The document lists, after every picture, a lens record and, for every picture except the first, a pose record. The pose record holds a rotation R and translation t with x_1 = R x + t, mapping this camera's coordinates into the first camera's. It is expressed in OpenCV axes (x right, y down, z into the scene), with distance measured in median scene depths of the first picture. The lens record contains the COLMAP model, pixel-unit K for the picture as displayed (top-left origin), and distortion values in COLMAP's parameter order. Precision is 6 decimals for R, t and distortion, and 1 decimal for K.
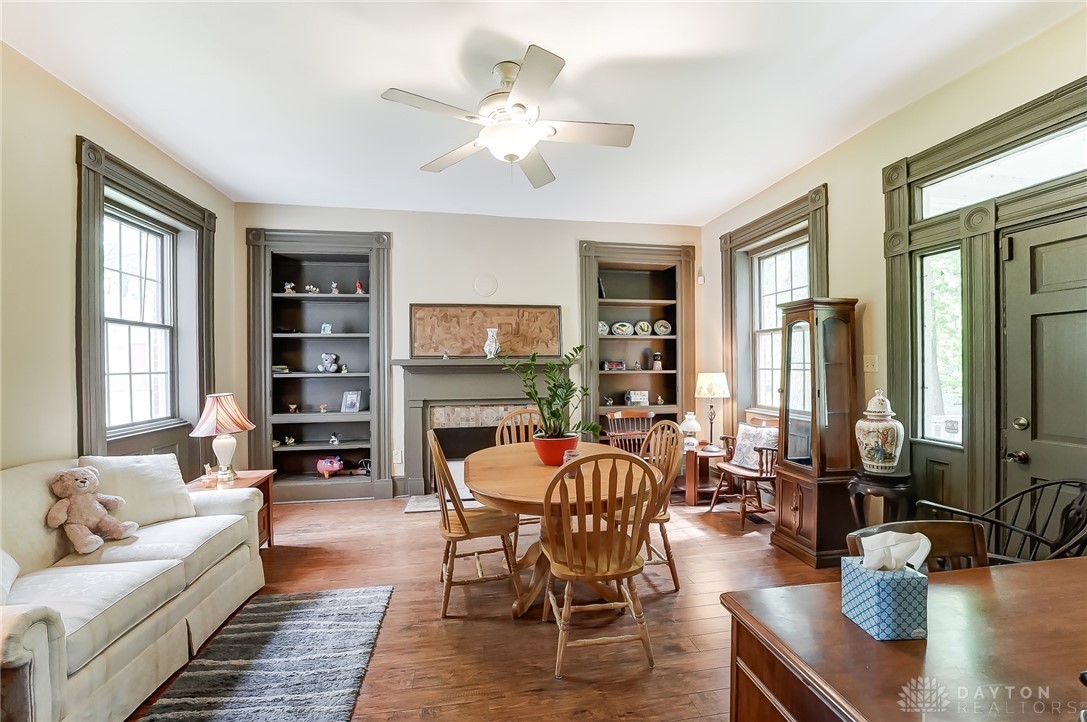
lens RADIAL K [[455.8, 0, 543.5], [0, 455.8, 361.0], [0, 0, 1]] dist [-0.024287, -0.000005]
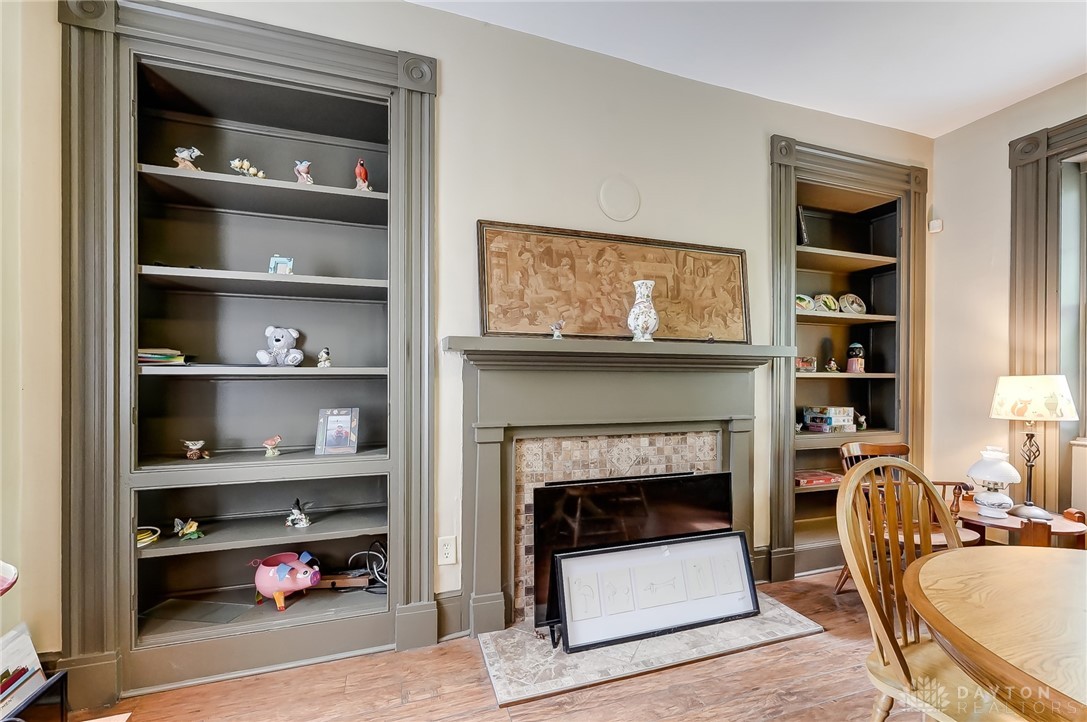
lens RADIAL K [[466.1, 0, 549.2], [0, 466.1, 378.0], [0, 0, 1]] dist [0.000961, 0.000024]
pose [[0.987569, 0.009632, 0.156891, -0.293852], [-0.010604, 0.999929, 0.005361, 0.032106], [-0.156828, -0.006958, 0.987601, 0.514648]]
